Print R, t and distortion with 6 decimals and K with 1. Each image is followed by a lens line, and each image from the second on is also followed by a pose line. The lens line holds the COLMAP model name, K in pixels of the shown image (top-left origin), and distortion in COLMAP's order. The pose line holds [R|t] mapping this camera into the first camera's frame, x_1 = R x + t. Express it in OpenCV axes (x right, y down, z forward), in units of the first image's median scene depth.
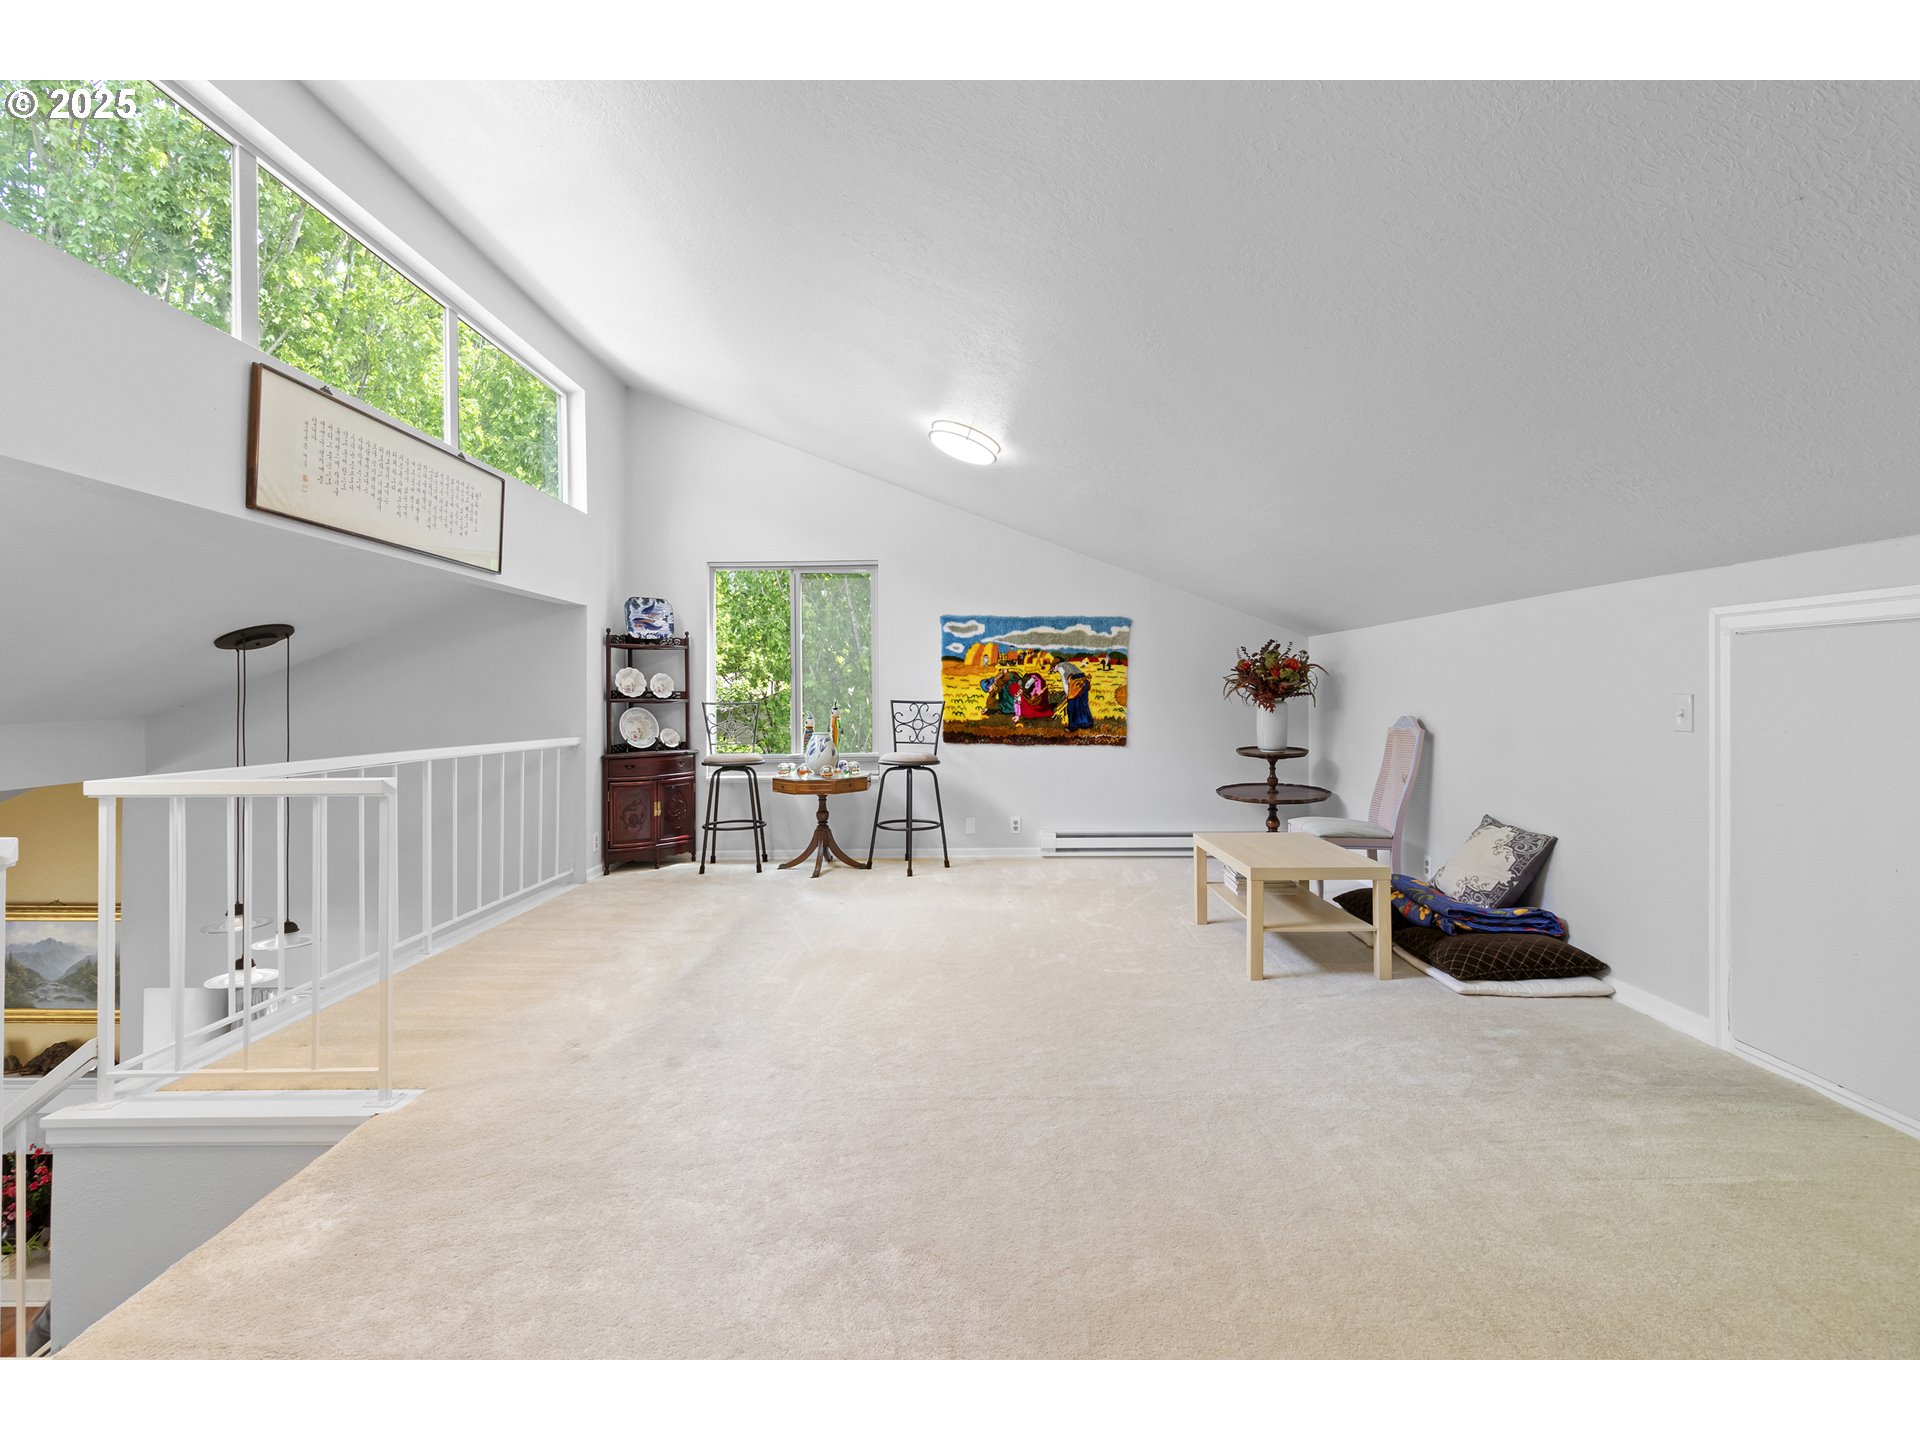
lens RADIAL K [[889.7, 0, 967.1], [0, 889.7, 707.8], [0, 0, 1]] dist [0.003784, -0.000925]
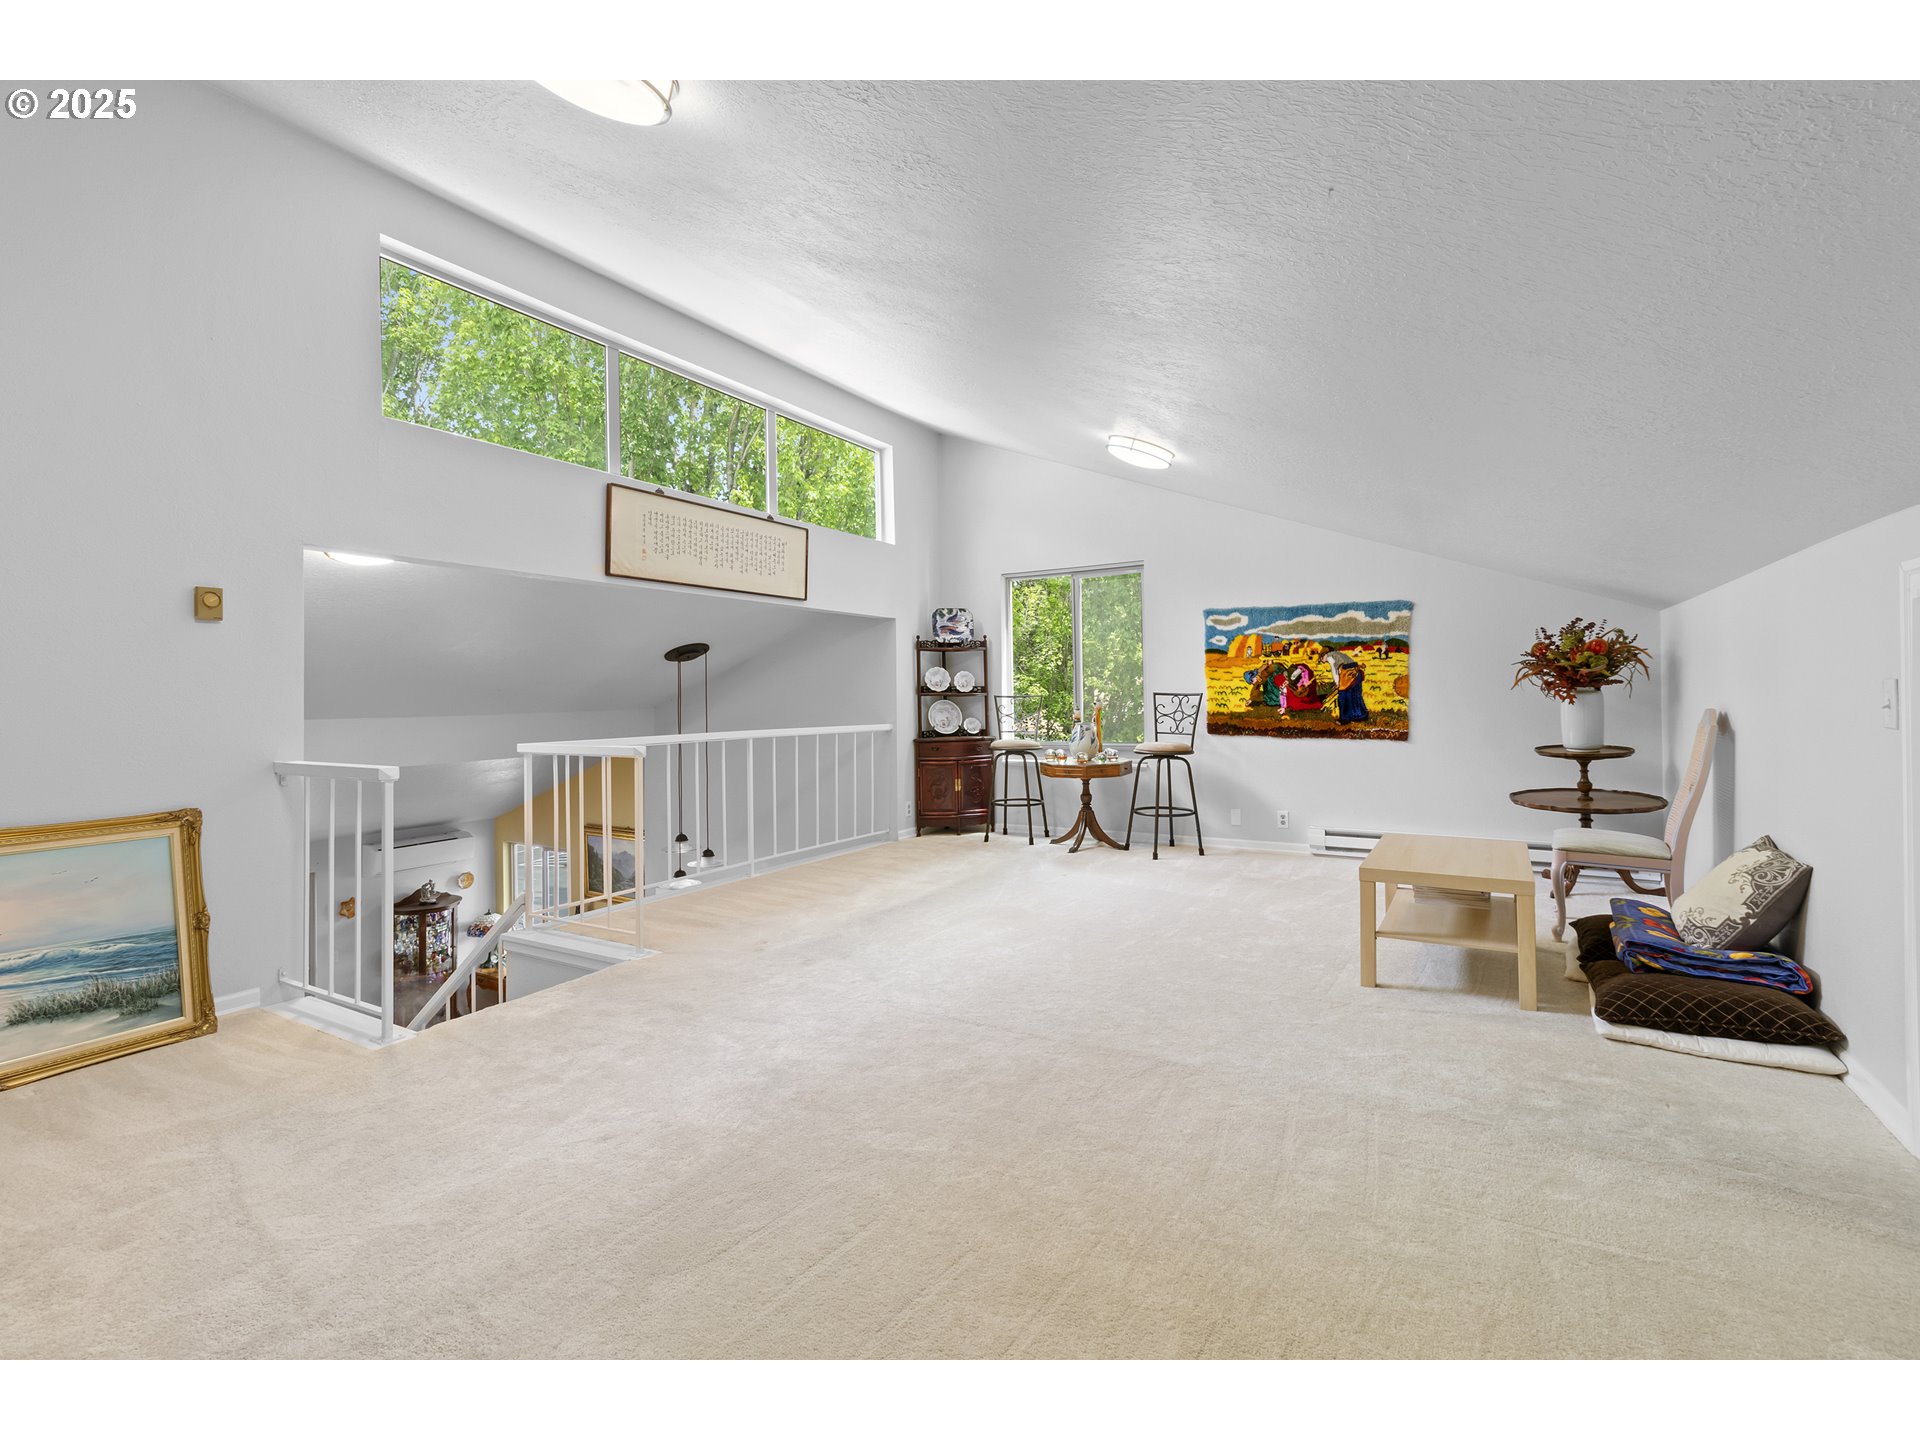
lens RADIAL K [[889.7, 0, 968.9], [0, 889.7, 702.4], [0, 0, 1]] dist [0.003784, -0.000925]
pose [[0.861062, -0.001169, -0.508498, 0.275630], [0.002466, 0.999995, 0.001878, 0.000497], [0.508494, -0.002872, 0.861061, -0.018592]]
